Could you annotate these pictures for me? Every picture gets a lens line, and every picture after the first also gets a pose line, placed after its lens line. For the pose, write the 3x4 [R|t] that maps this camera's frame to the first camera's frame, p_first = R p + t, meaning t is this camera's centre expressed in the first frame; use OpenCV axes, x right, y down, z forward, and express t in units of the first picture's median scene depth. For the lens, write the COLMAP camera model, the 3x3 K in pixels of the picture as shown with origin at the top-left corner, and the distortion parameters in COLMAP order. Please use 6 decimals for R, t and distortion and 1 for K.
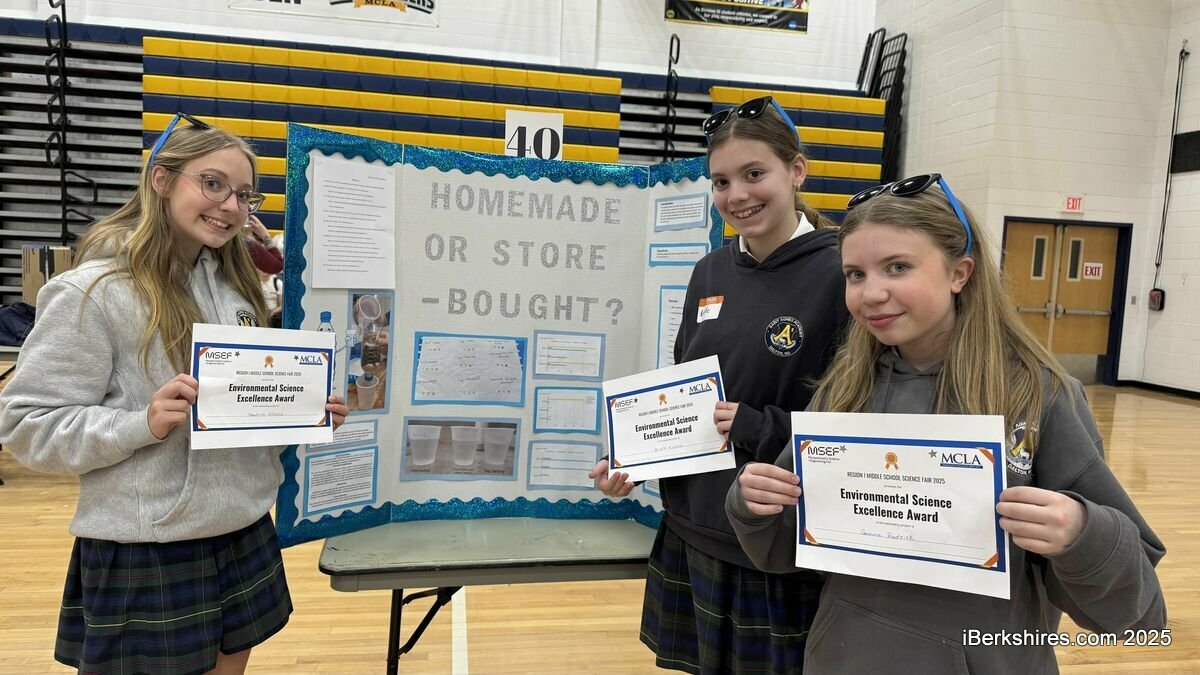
lens RADIAL K [[883.1, 0, 595.2], [0, 883.1, 337.2], [0, 0, 1]] dist [0.074998, -0.066685]
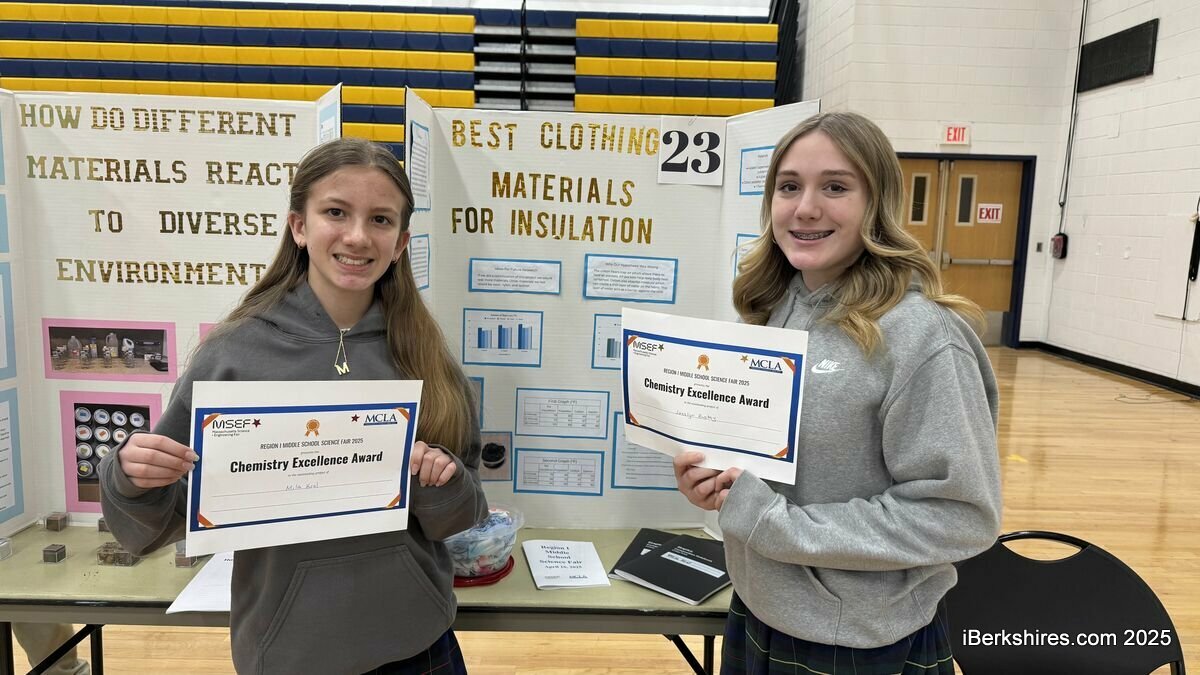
lens RADIAL K [[883.1, 0, 599.1], [0, 883.1, 334.2], [0, 0, 1]] dist [0.074998, -0.066685]
pose [[0.983493, 0.002985, -0.180923, 0.347960], [0.005104, 0.999008, 0.044229, 0.001390], [0.180876, -0.044422, 0.982502, 0.095747]]
